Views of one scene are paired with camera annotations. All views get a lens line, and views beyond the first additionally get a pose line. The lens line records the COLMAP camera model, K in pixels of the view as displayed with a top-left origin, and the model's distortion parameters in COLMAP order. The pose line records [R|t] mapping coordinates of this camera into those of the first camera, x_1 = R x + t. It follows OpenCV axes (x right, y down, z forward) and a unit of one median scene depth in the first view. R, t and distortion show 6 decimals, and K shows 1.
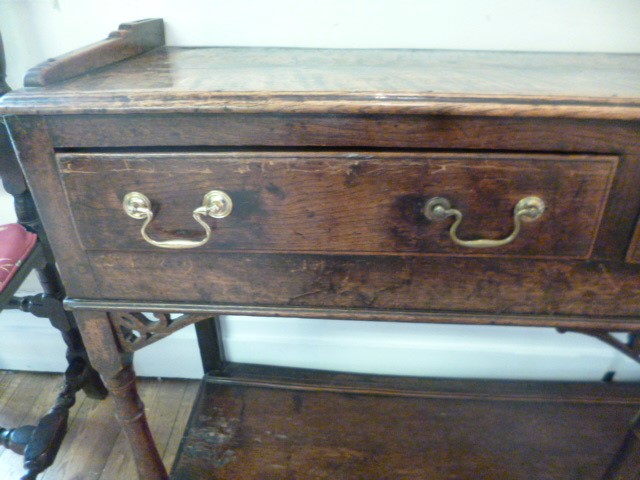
lens RADIAL K [[432.7, 0, 320.0], [0, 432.7, 240.0], [0, 0, 1]] dist [-0.062813, 0.007769]
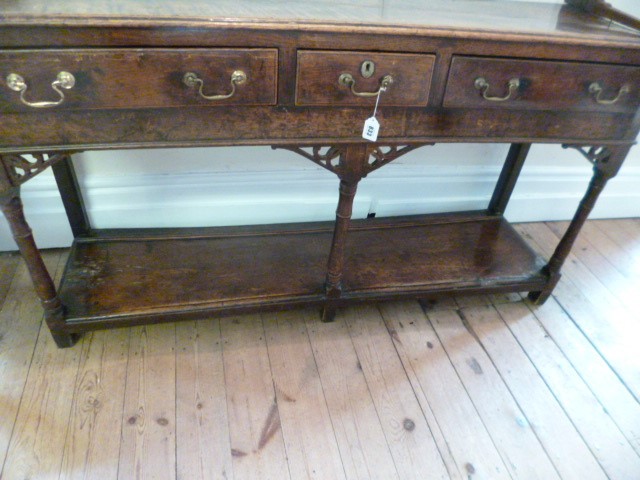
lens RADIAL K [[448.3, 0, 322.9], [0, 448.3, 236.0], [0, 0, 1]] dist [-0.084768, 0.036327]
pose [[0.960839, -0.096959, 0.259592, 0.258863], [0.058265, 0.986535, 0.152818, 0.346066], [-0.270914, -0.131708, 0.953551, -1.101159]]
